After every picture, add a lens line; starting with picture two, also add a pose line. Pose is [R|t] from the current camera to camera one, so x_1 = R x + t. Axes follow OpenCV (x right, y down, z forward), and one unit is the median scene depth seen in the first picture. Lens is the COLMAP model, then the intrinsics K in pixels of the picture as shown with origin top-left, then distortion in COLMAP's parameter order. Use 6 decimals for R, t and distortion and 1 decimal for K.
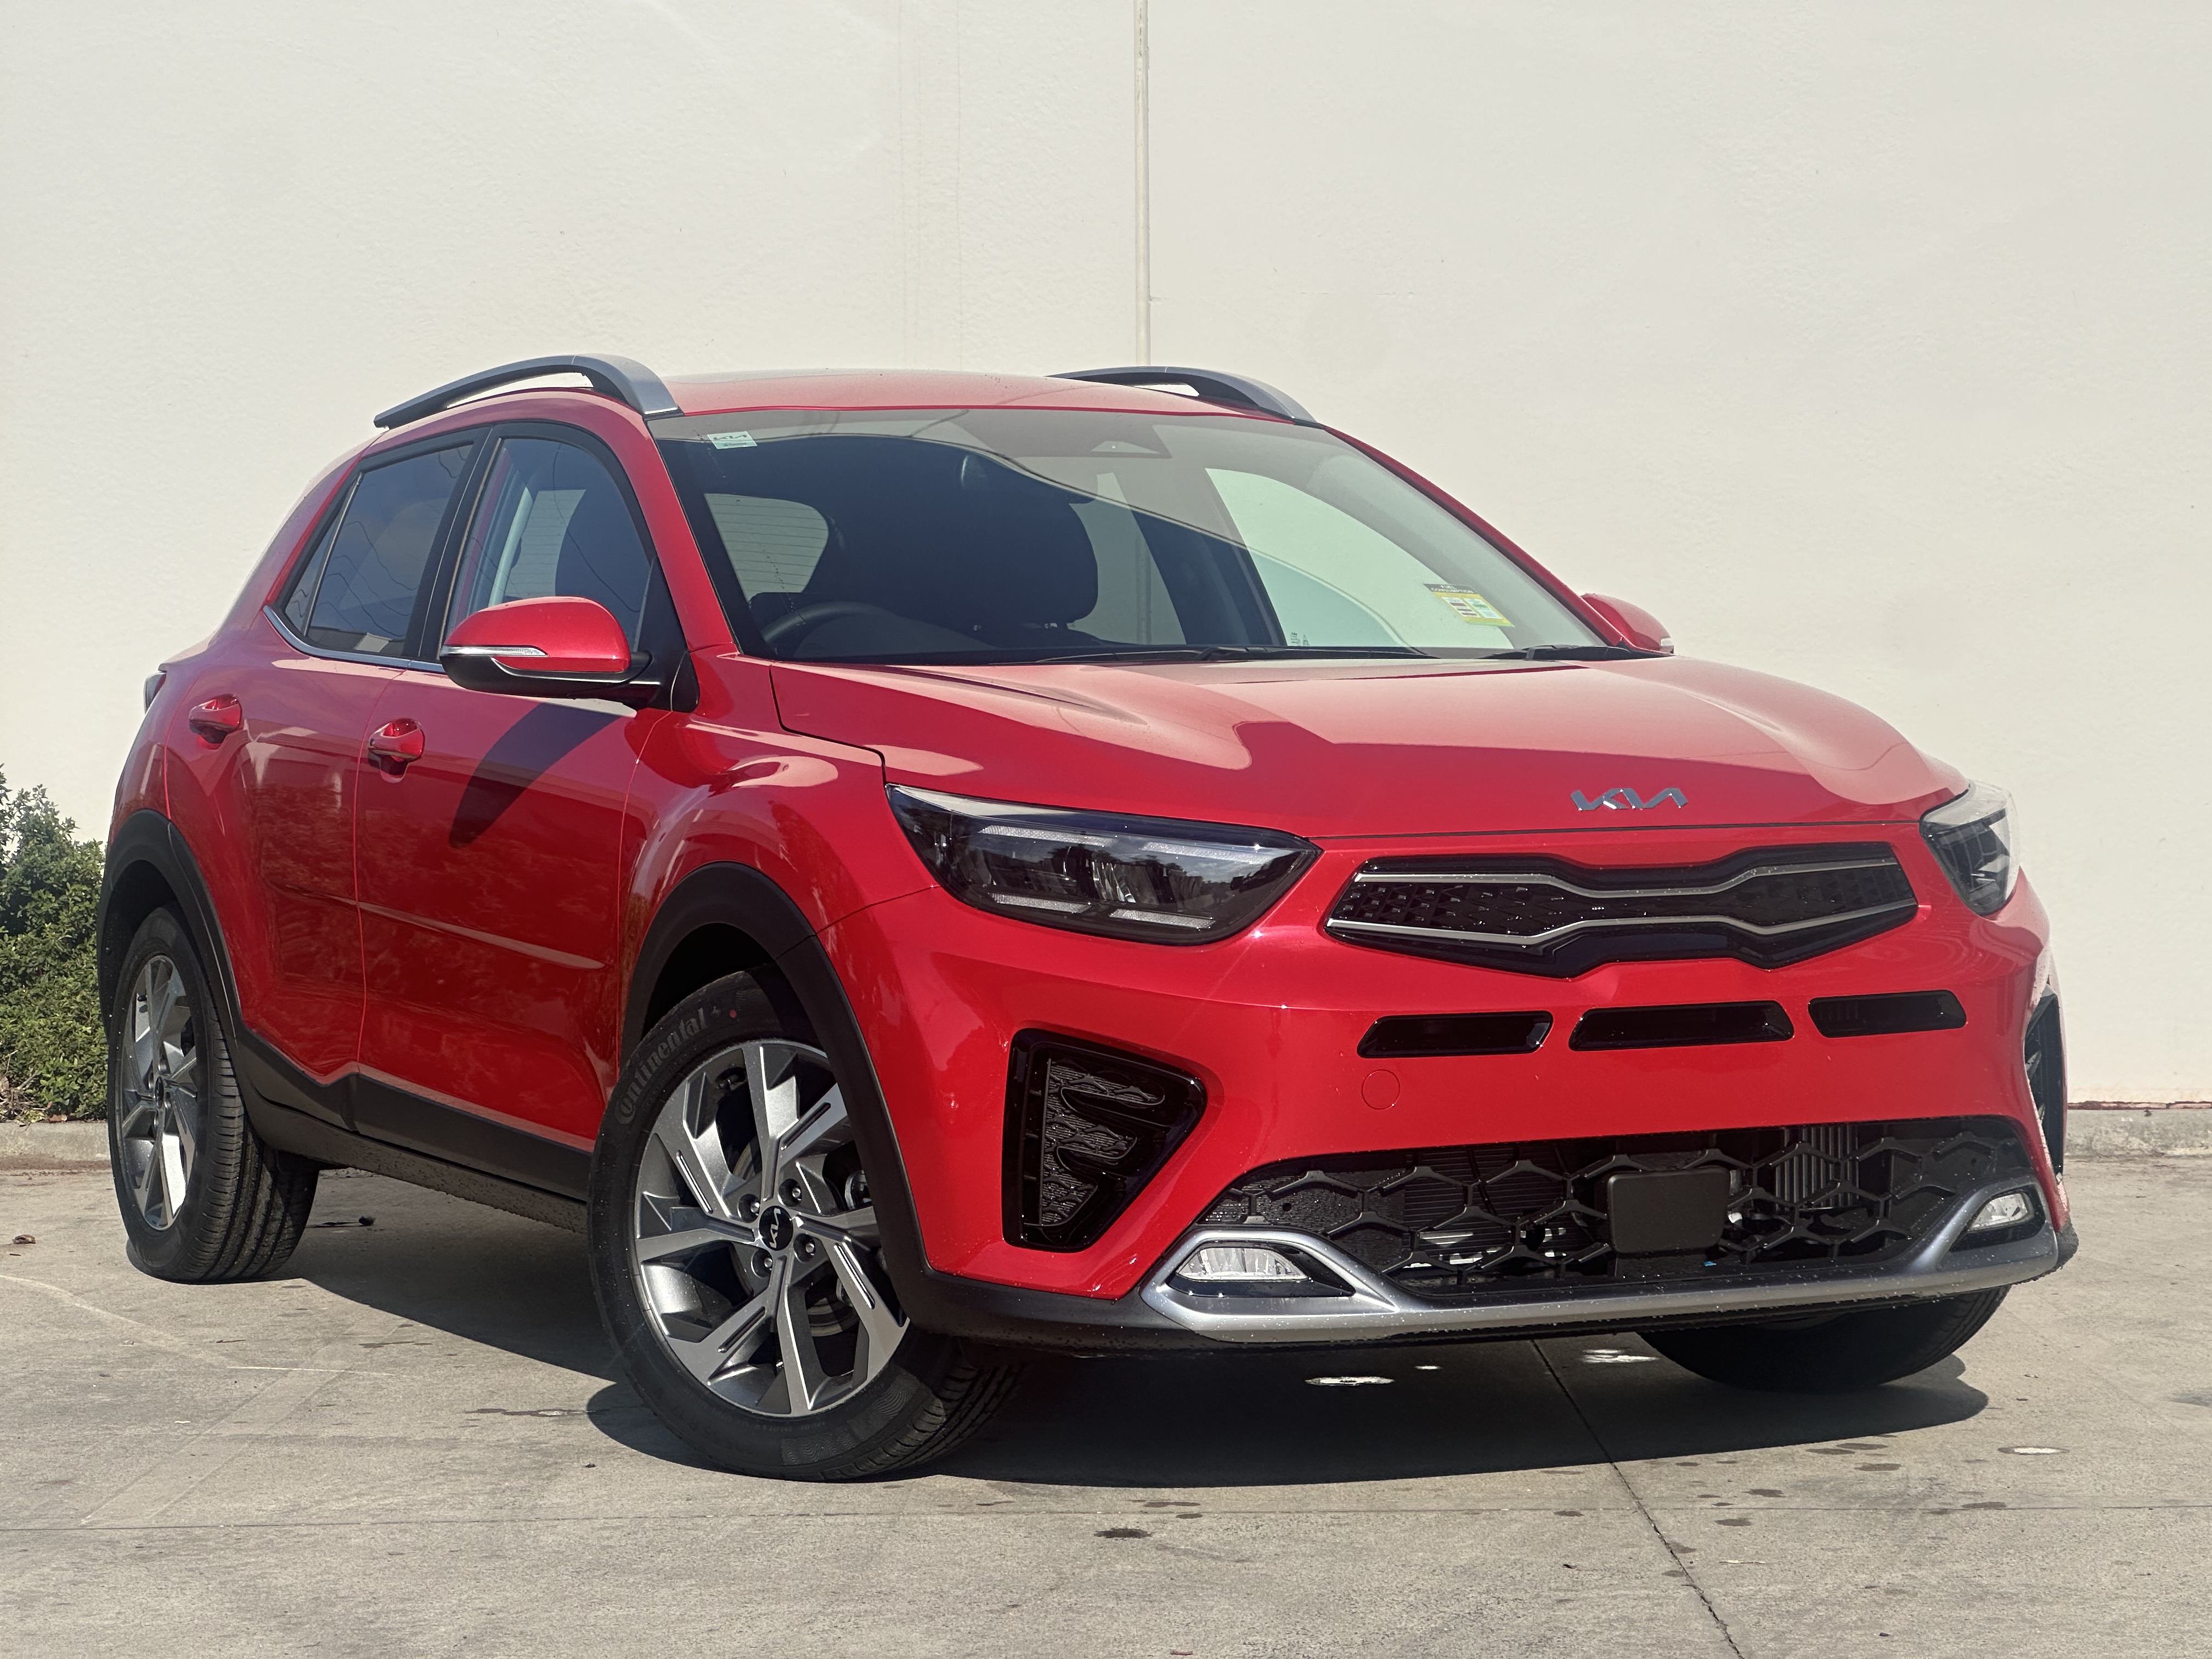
lens RADIAL K [[4908.2, 0, 1107.3], [0, 4908.2, 818.6], [0, 0, 1]] dist [0.212913, 0.000000]
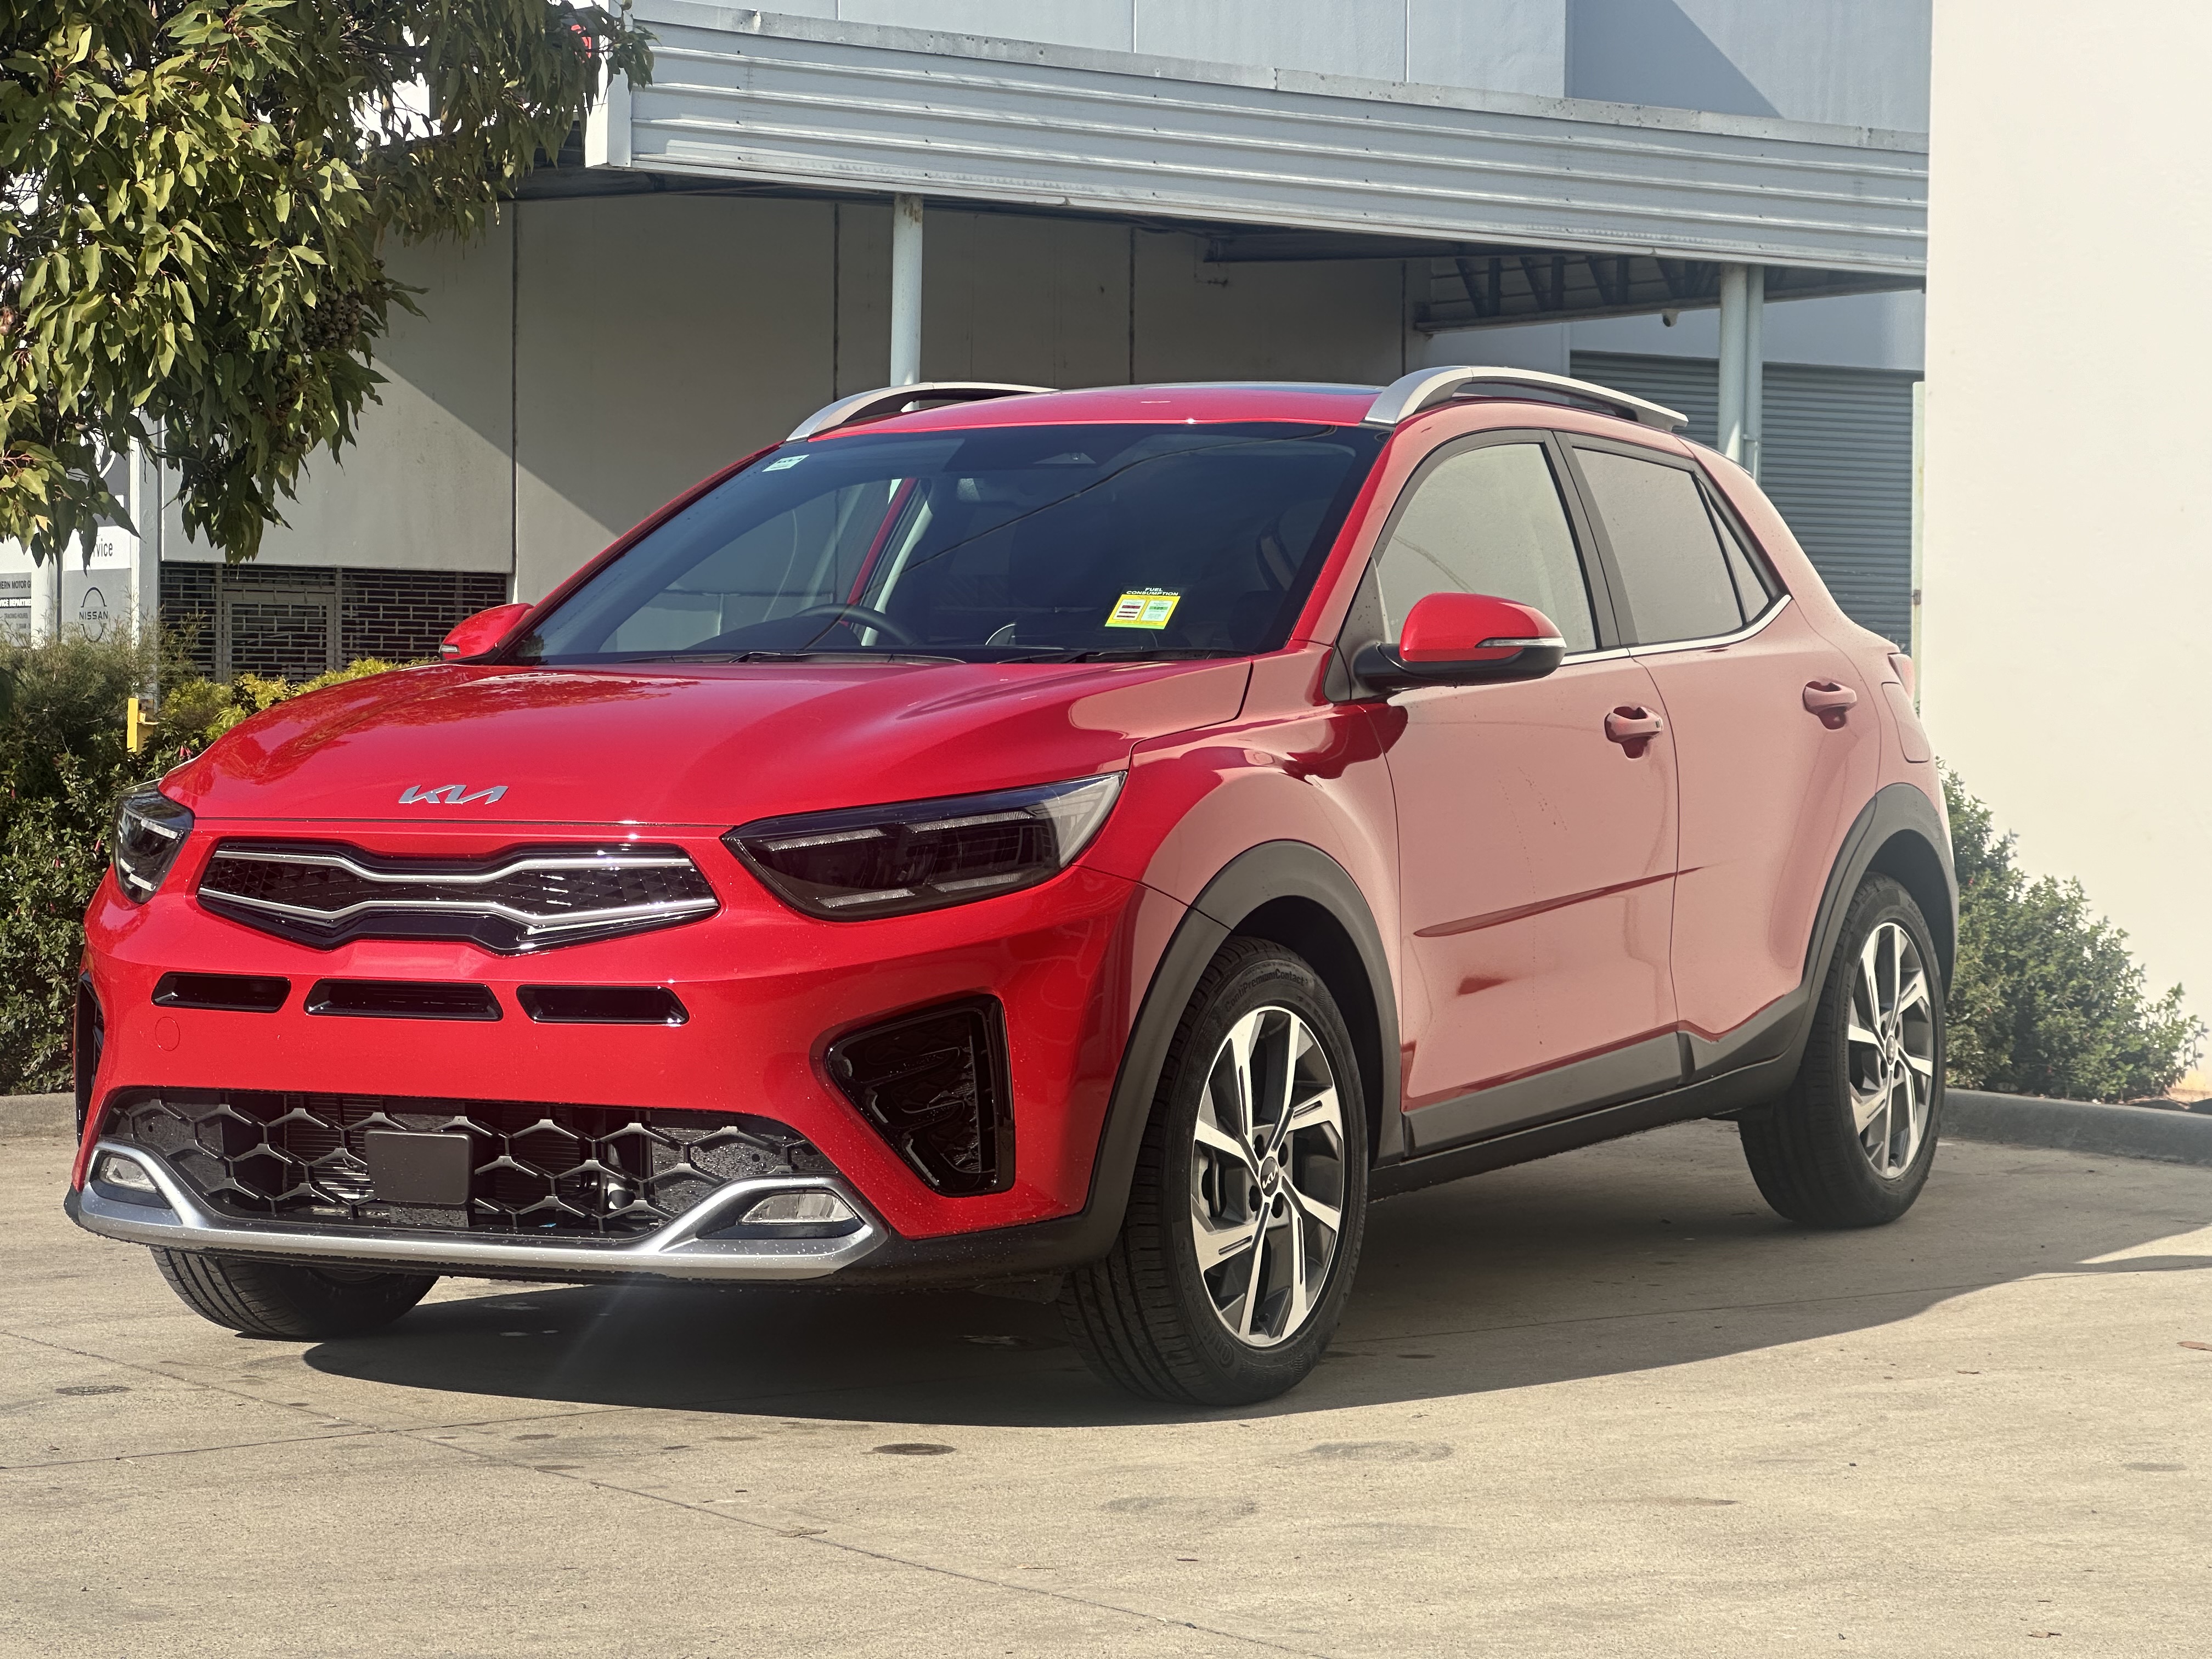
lens RADIAL K [[4908.2, 0, 1023.0], [0, 4908.2, 901.5], [0, 0, 1]] dist [0.212913, 0.000000]
pose [[0.572232, 0.048849, -0.818636, 1.065766], [-0.029958, 0.998803, 0.038659, -0.026105], [0.819545, 0.002402, 0.573010, 0.465403]]
